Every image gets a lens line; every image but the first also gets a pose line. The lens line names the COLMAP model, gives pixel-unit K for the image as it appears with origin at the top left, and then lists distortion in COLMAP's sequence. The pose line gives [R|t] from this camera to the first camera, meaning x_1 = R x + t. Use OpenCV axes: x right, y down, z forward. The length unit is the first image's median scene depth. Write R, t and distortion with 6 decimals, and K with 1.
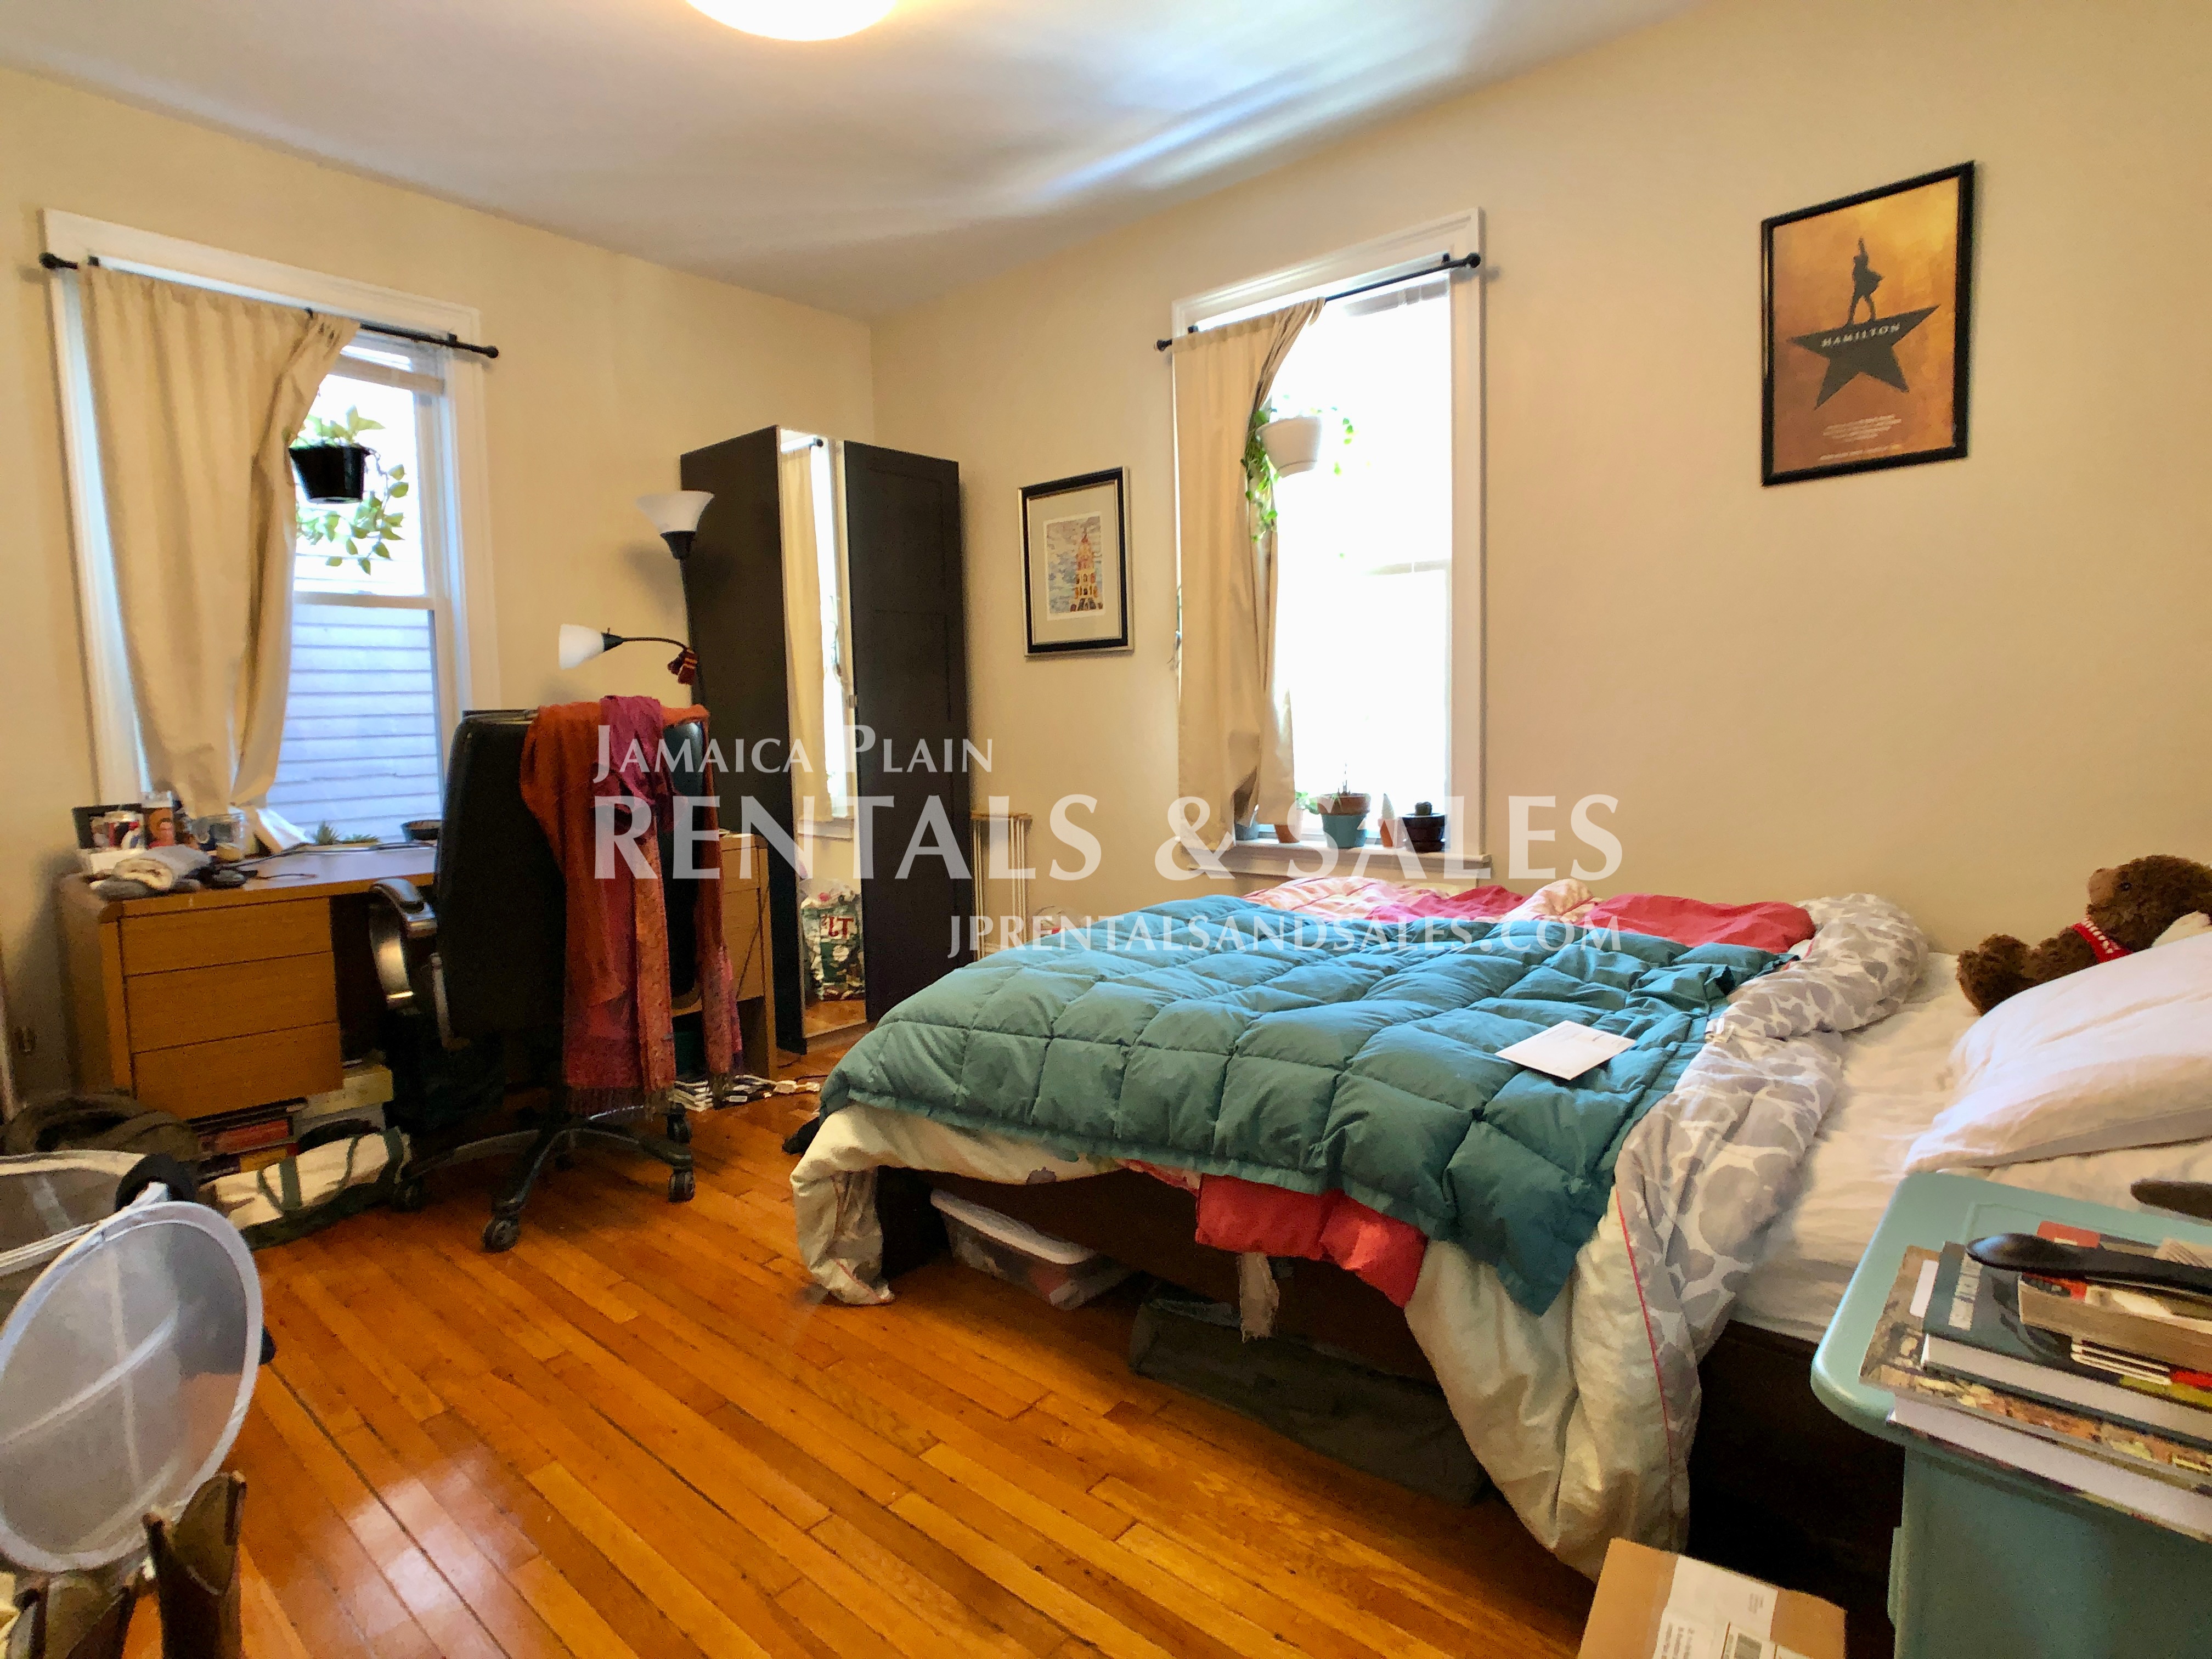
lens RADIAL K [[1191.9, 0, 1091.9], [0, 1191.9, 827.4], [0, 0, 1]] dist [-0.005159, 0.001336]
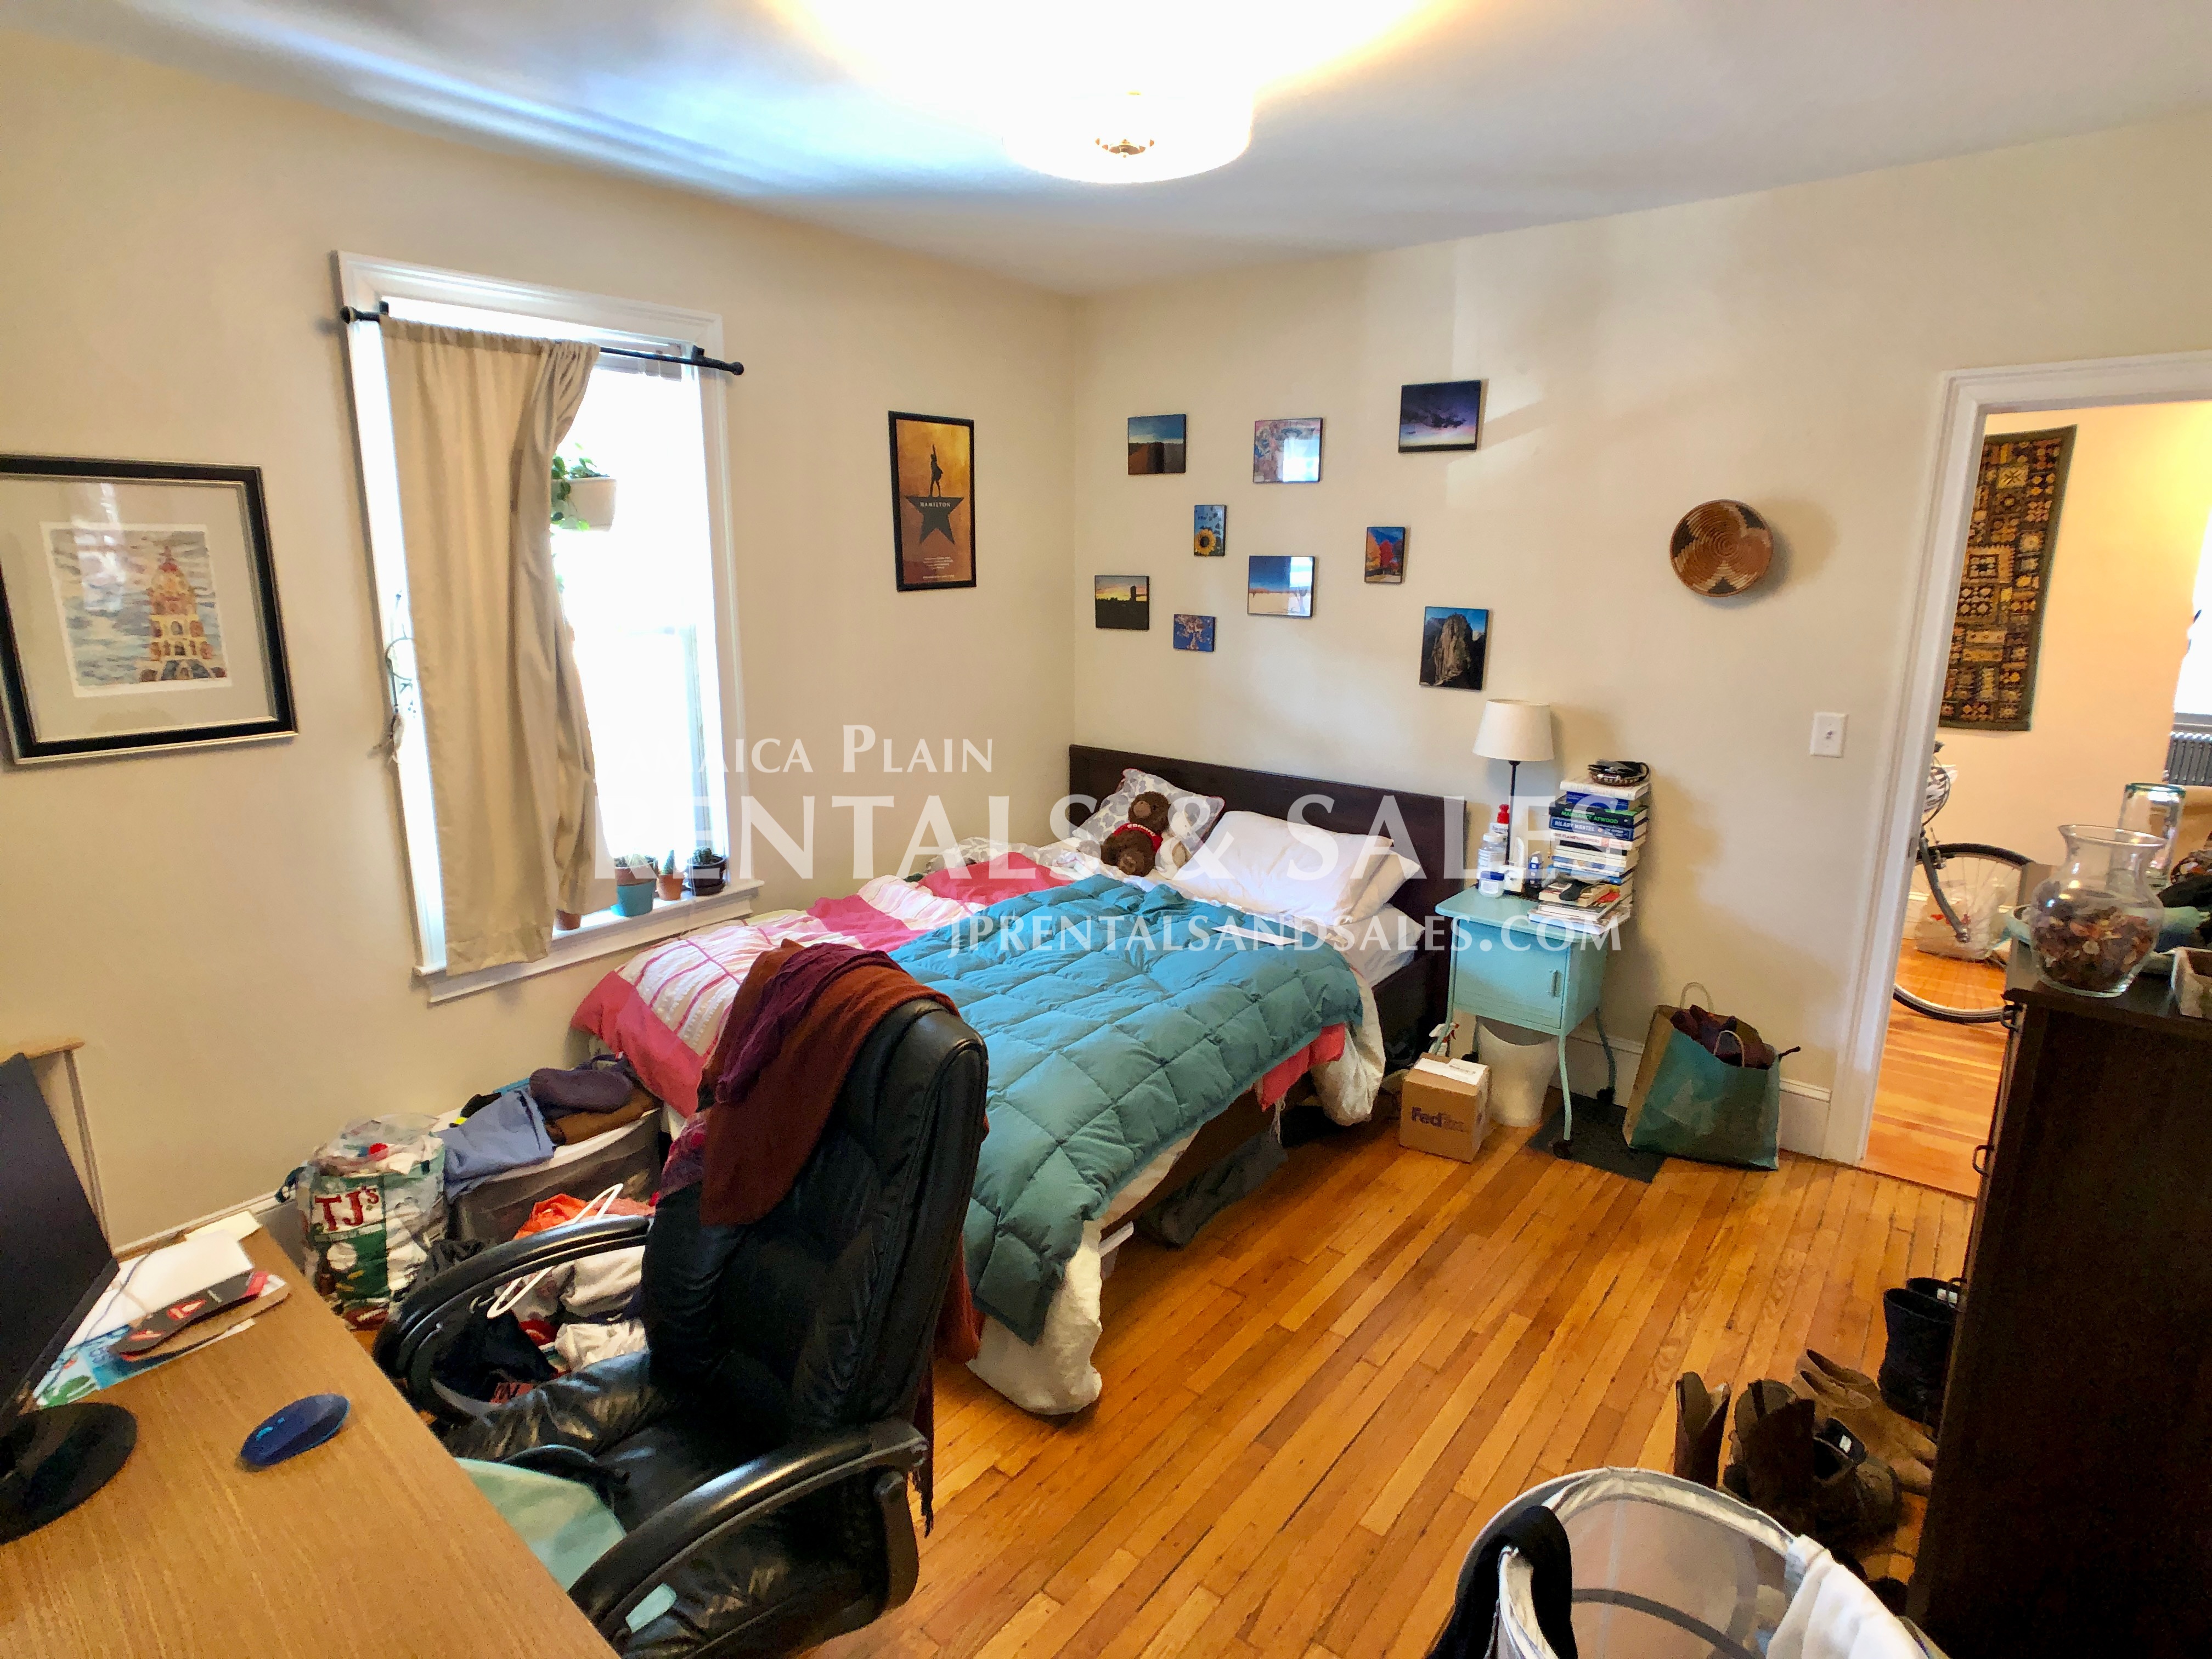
lens RADIAL K [[1191.9, 0, 1091.0], [0, 1191.9, 824.7], [0, 0, 1]] dist [-0.005159, 0.001336]
pose [[-0.044219, -0.195833, 0.979640, -0.977577], [0.104605, 0.974301, 0.199487, -0.273828], [-0.993530, 0.111296, -0.022598, 0.824622]]
